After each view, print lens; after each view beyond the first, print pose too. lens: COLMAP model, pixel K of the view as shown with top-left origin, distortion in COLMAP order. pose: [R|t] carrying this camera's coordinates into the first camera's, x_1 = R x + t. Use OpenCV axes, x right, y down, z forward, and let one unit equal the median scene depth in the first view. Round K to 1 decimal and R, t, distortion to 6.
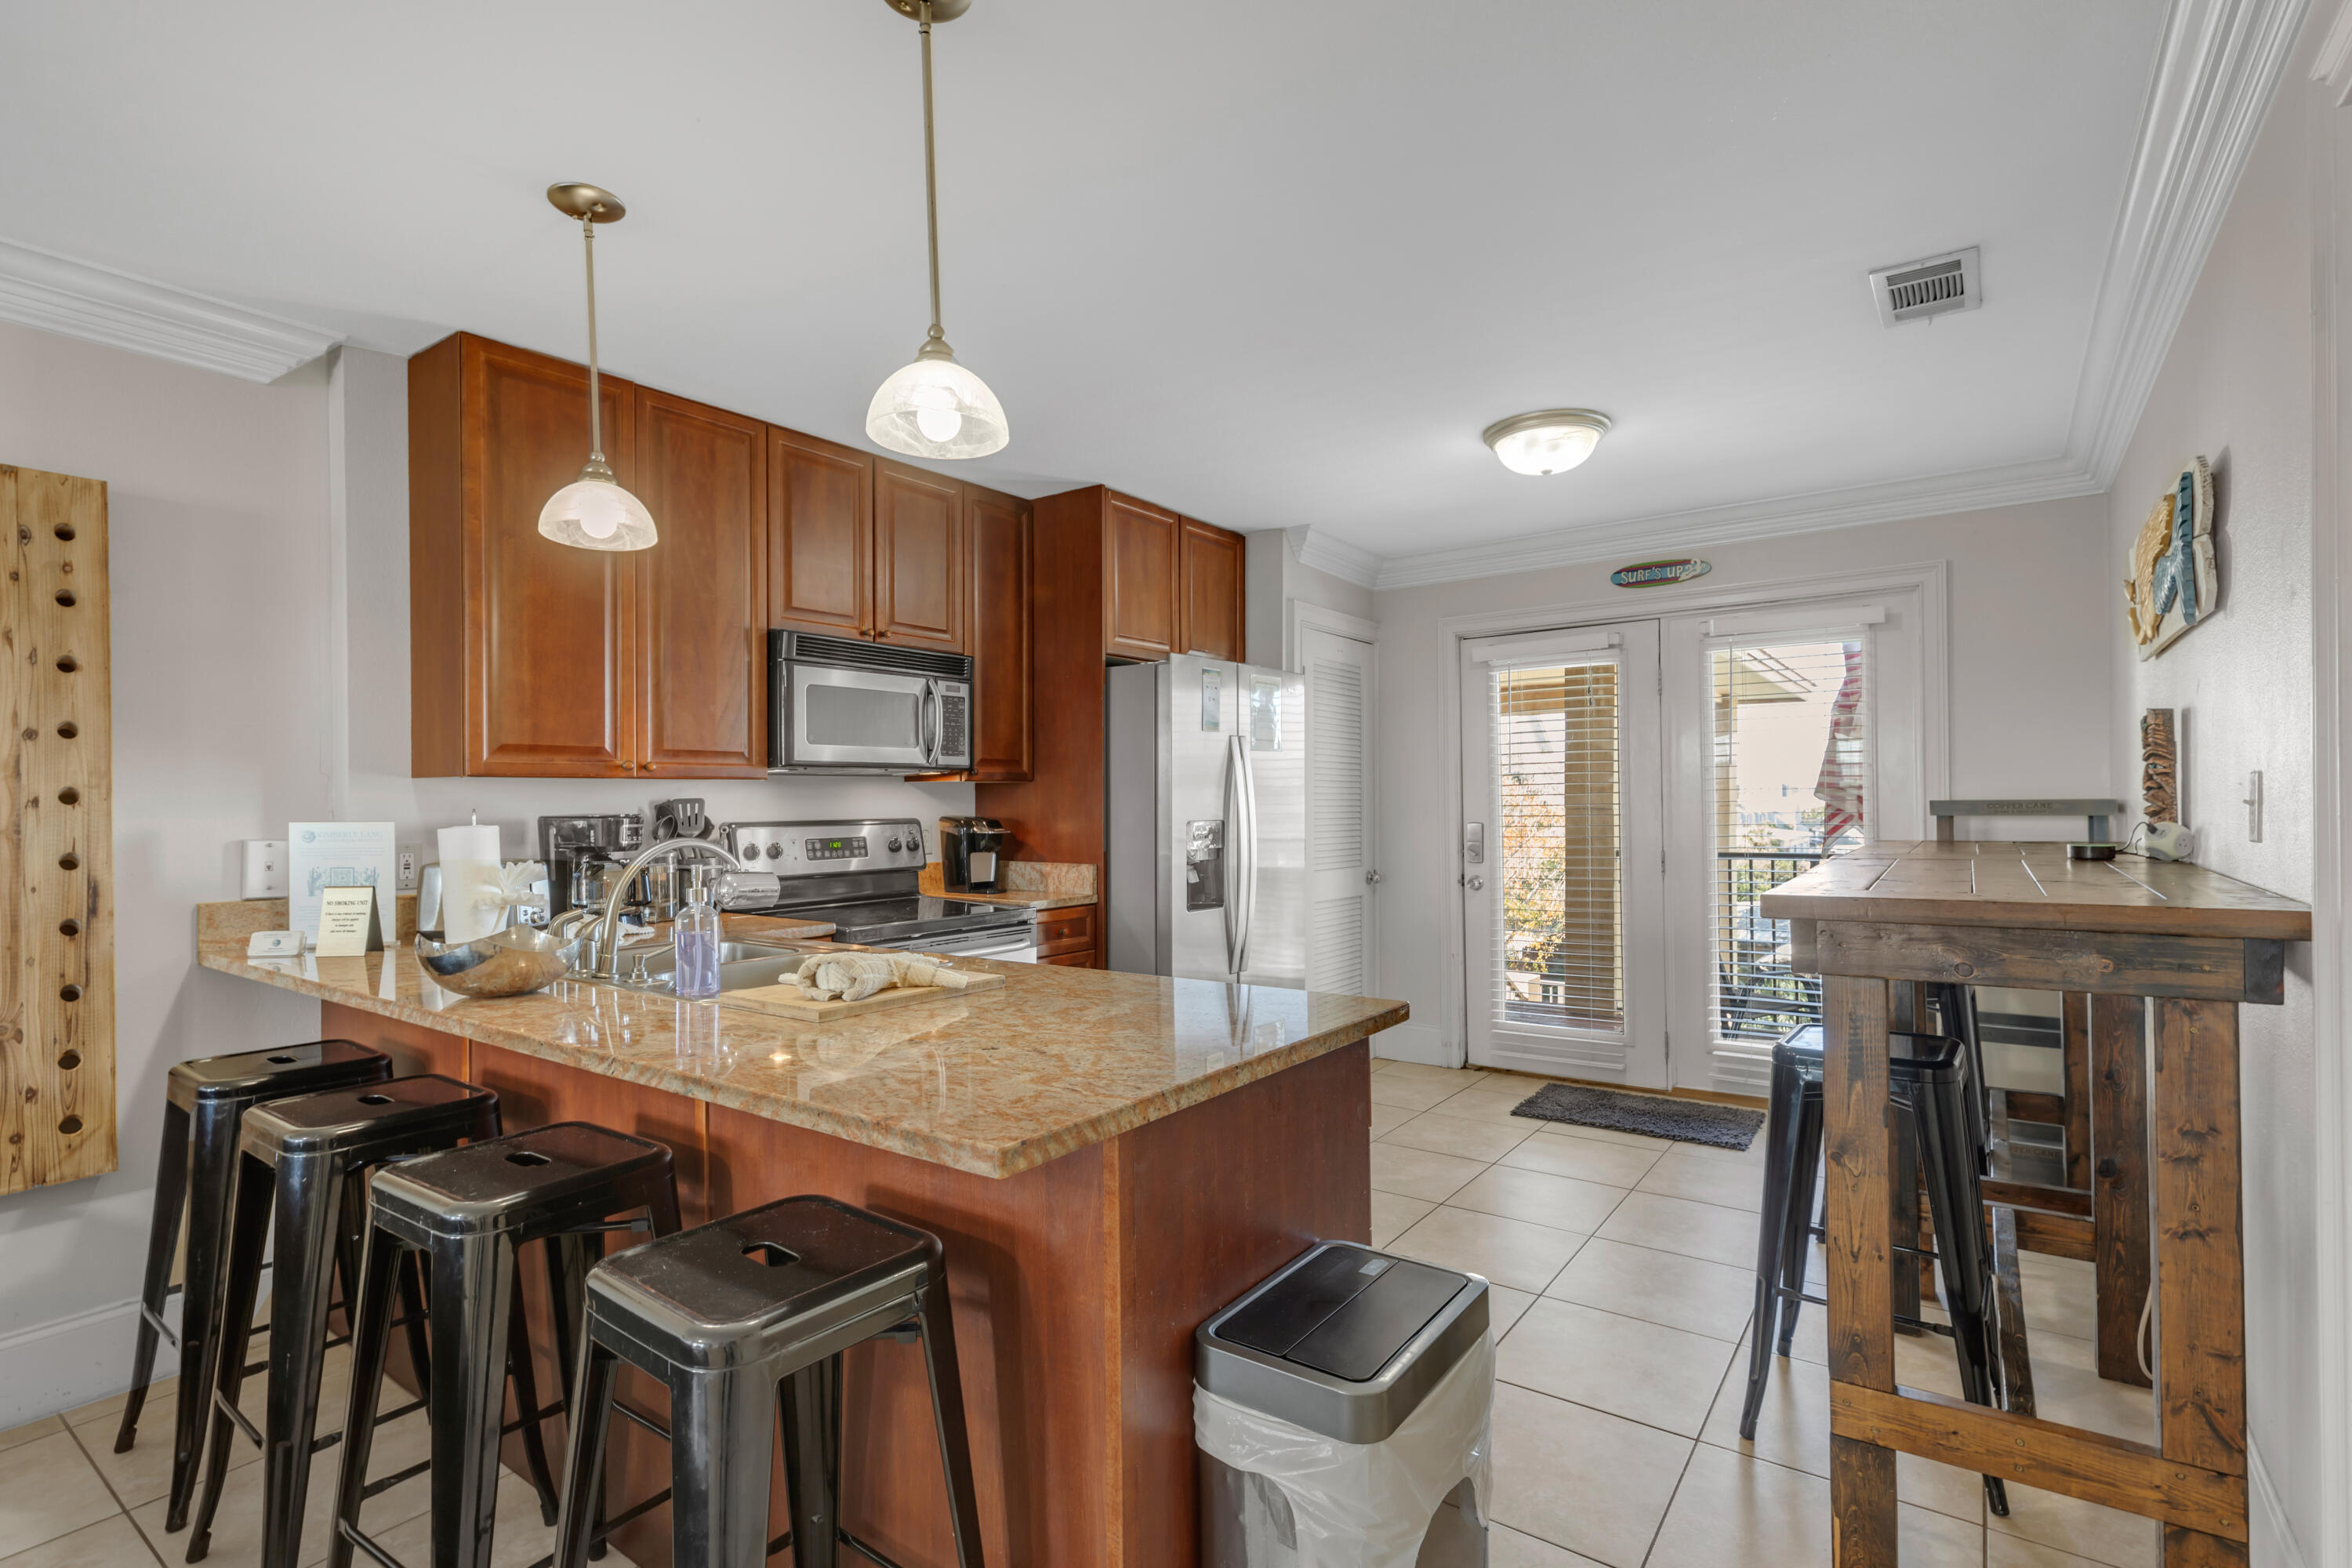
lens RADIAL K [[1096.5, 0, 1180.9], [0, 1096.5, 801.7], [0, 0, 1]] dist [0.003384, 0.000245]
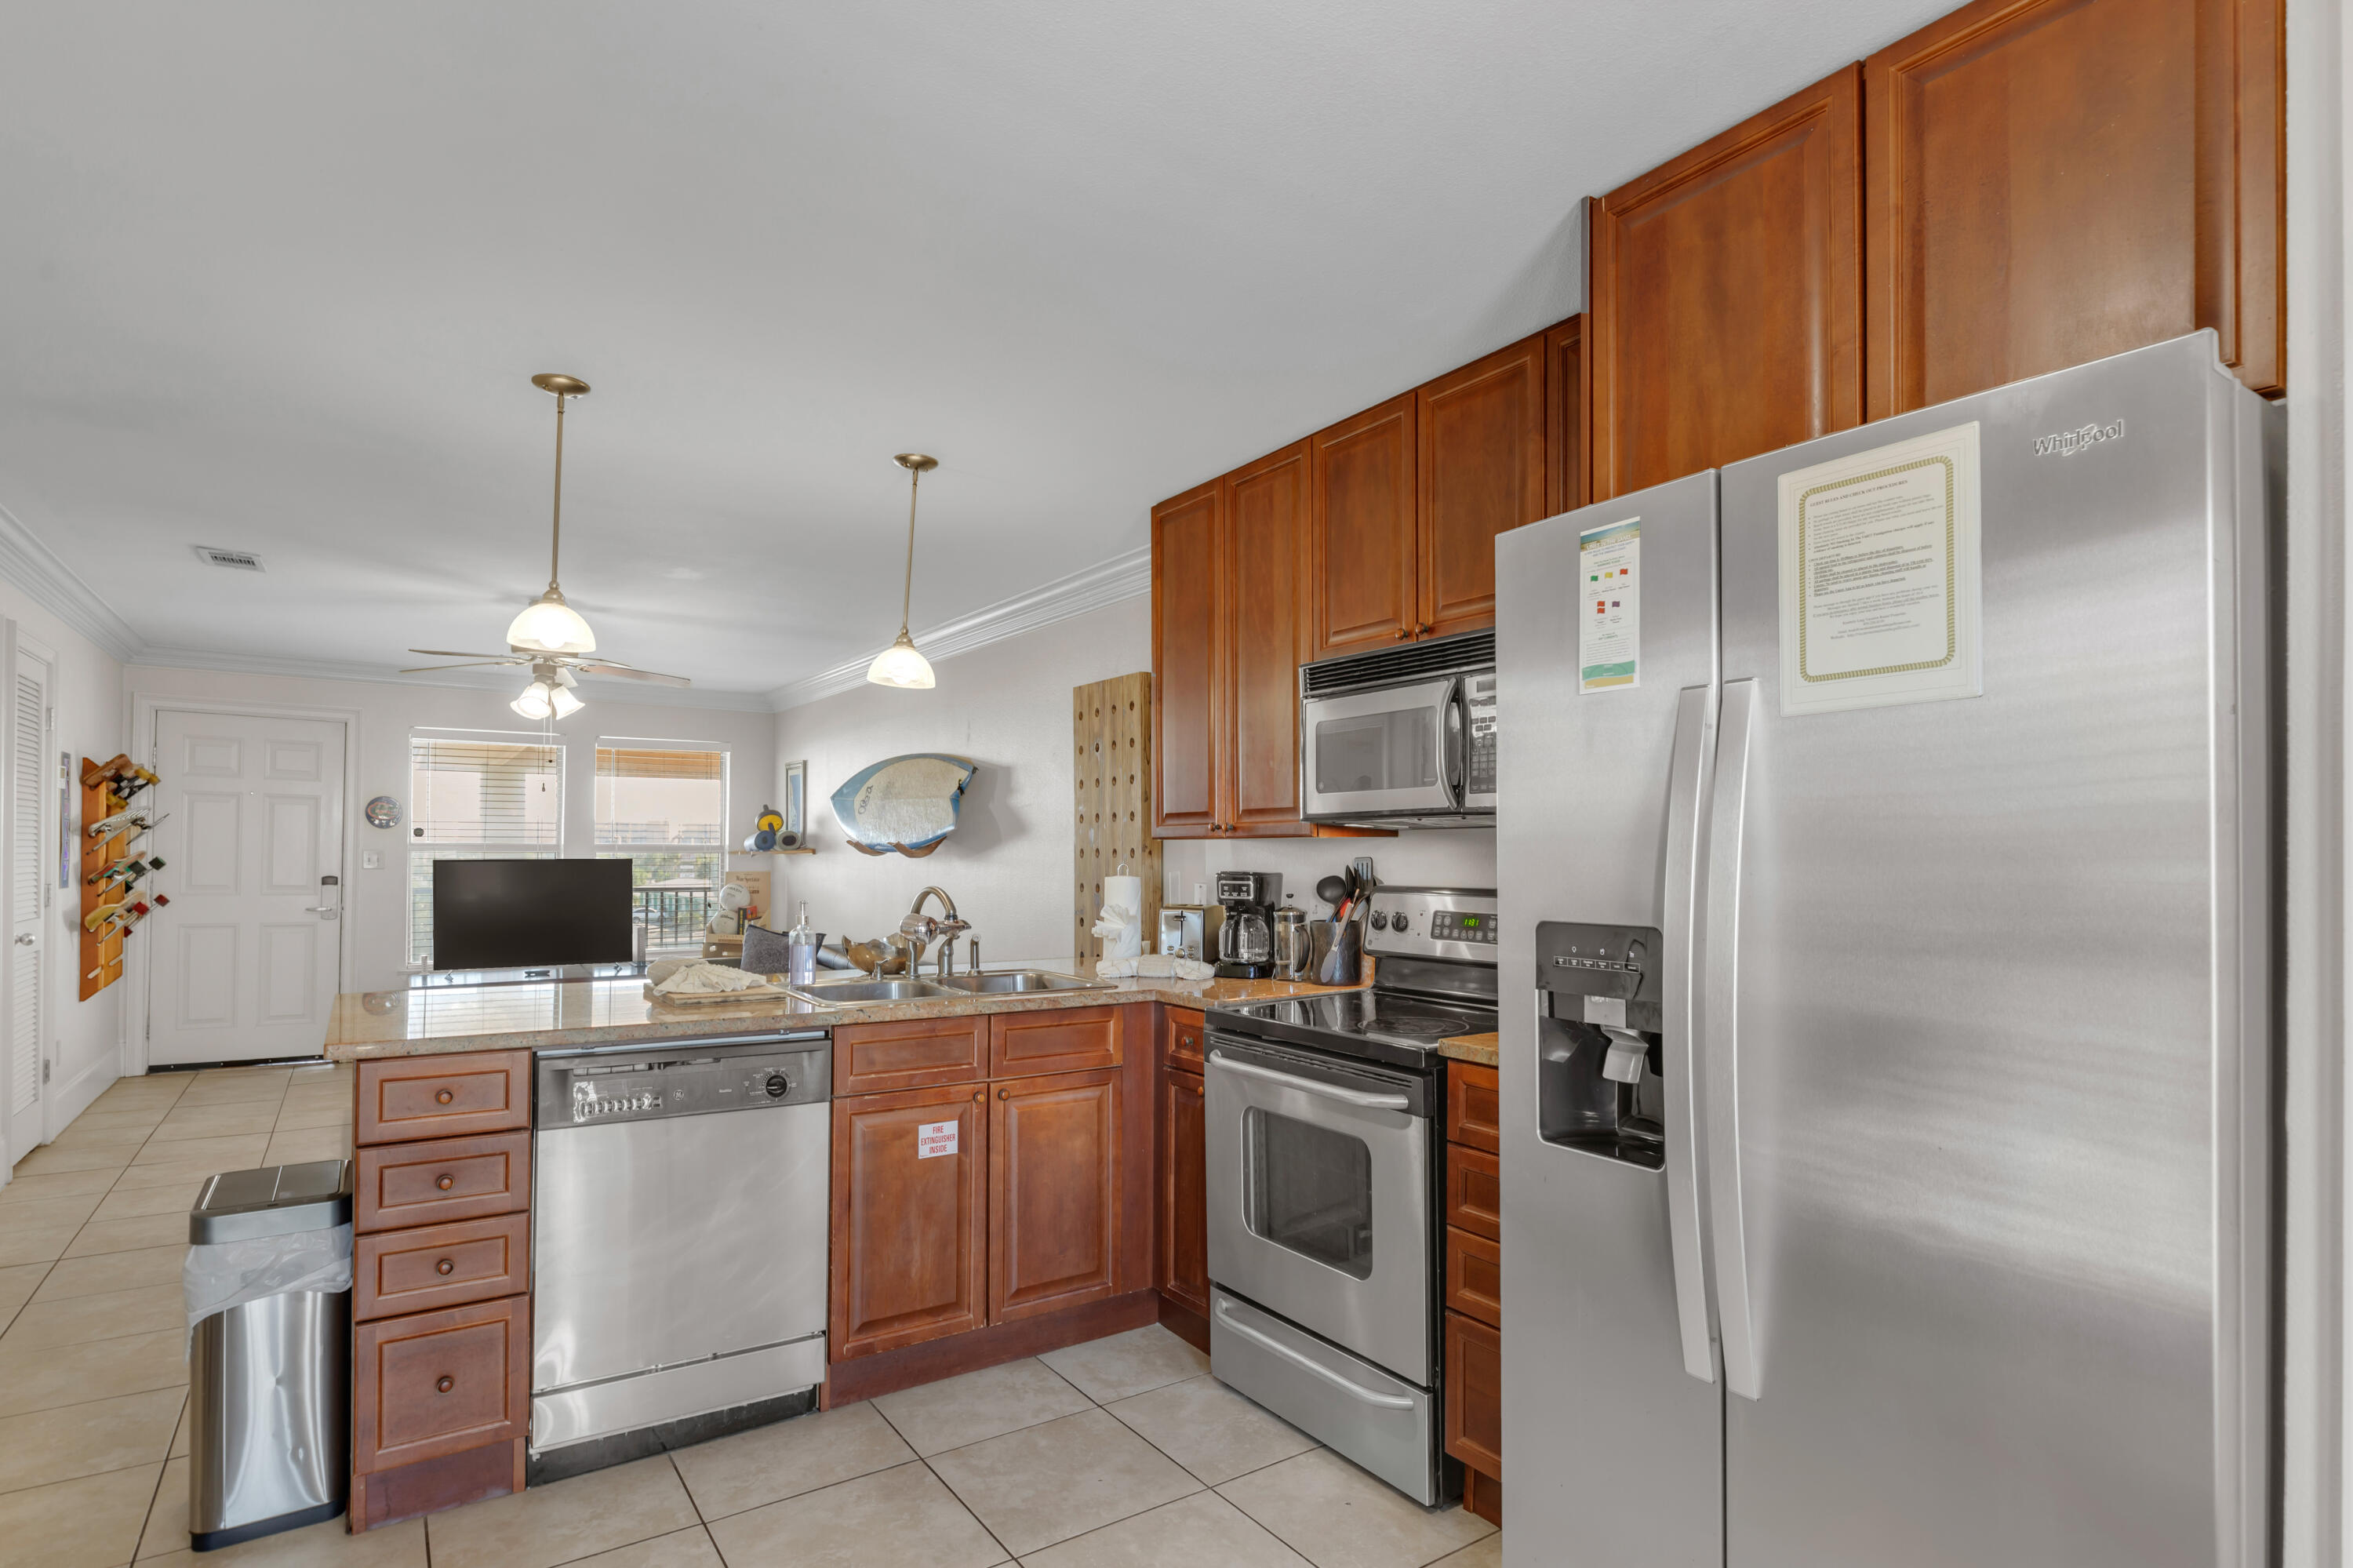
lens RADIAL K [[1197.6, 0, 1110.5], [0, 1197.6, 842.2], [0, 0, 1]] dist [-0.005945, -0.000514]
pose [[-0.372055, -0.003261, -0.928205, 0.660912], [-0.004610, 0.999988, -0.001665, -0.016030], [0.928199, 0.003659, -0.372066, 1.402400]]
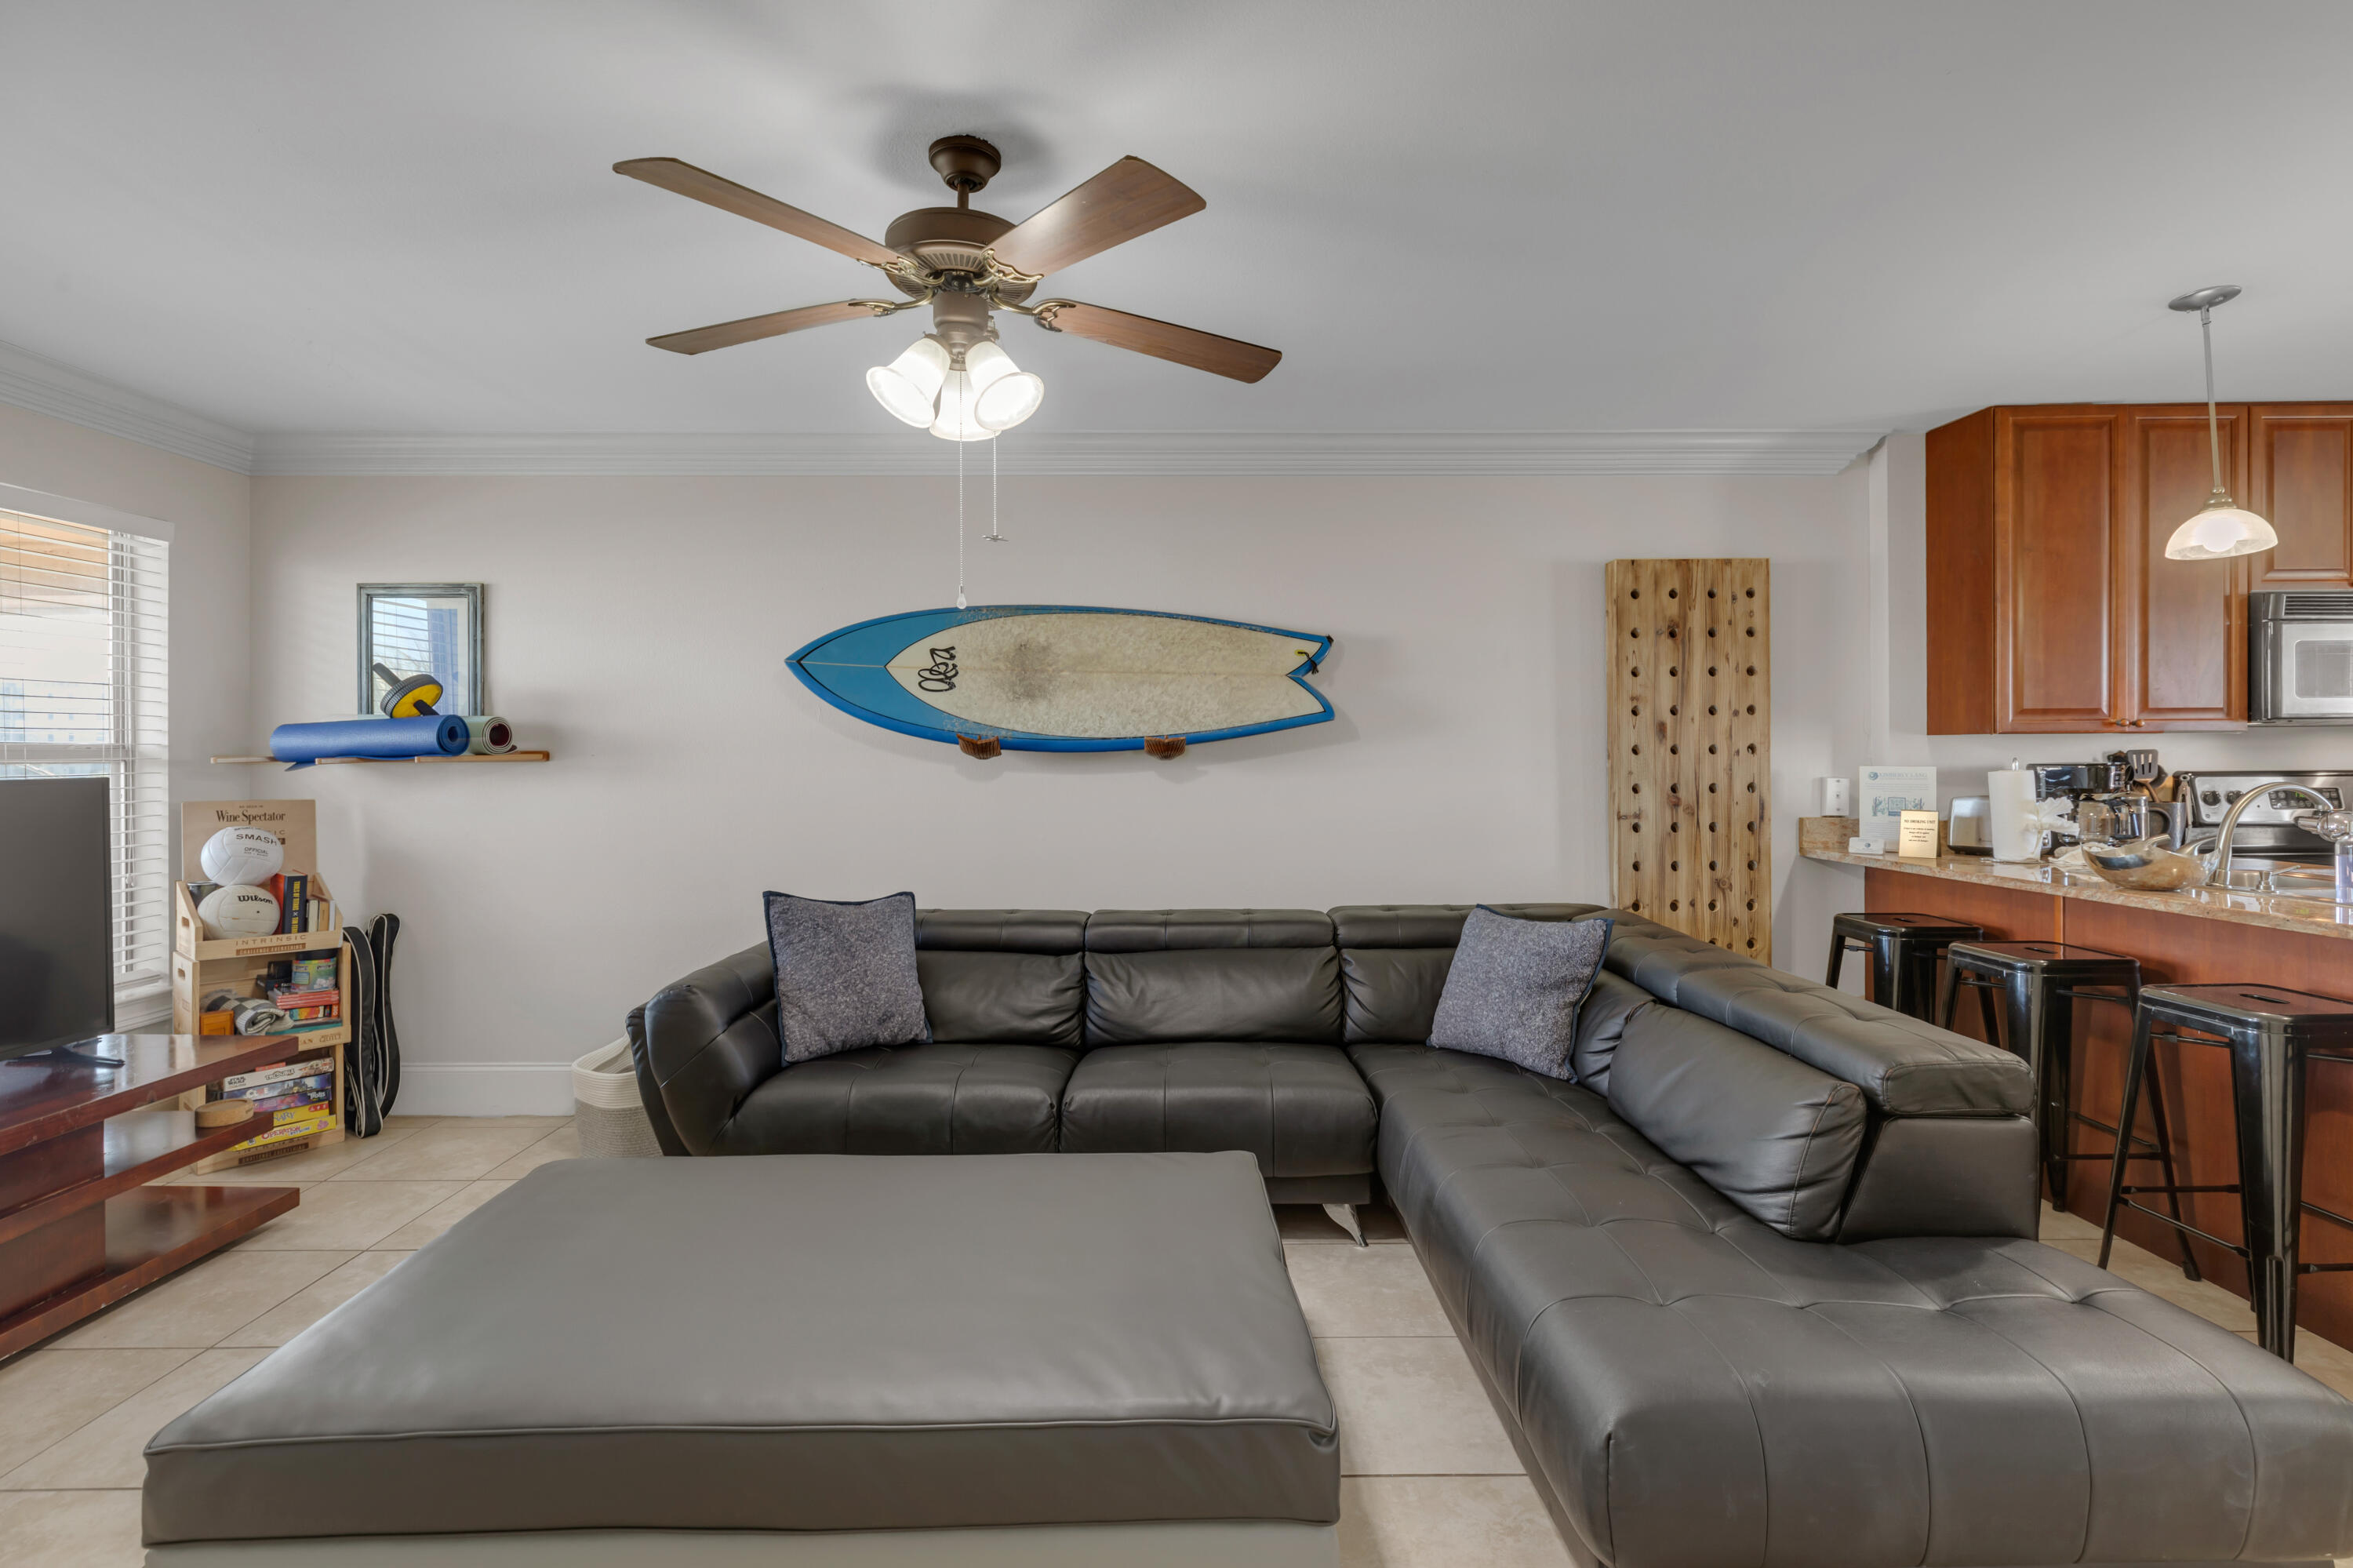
lens RADIAL K [[1069.6, 0, 1177.2], [0, 1069.6, 758.7], [0, 0, 1]] dist [0.001986, 0.000488]
pose [[0.590473, 0.005649, -0.807038, -0.180401], [-0.000255, 0.999977, 0.006812, -0.000667], [0.807058, -0.003817, 0.590460, -0.599330]]
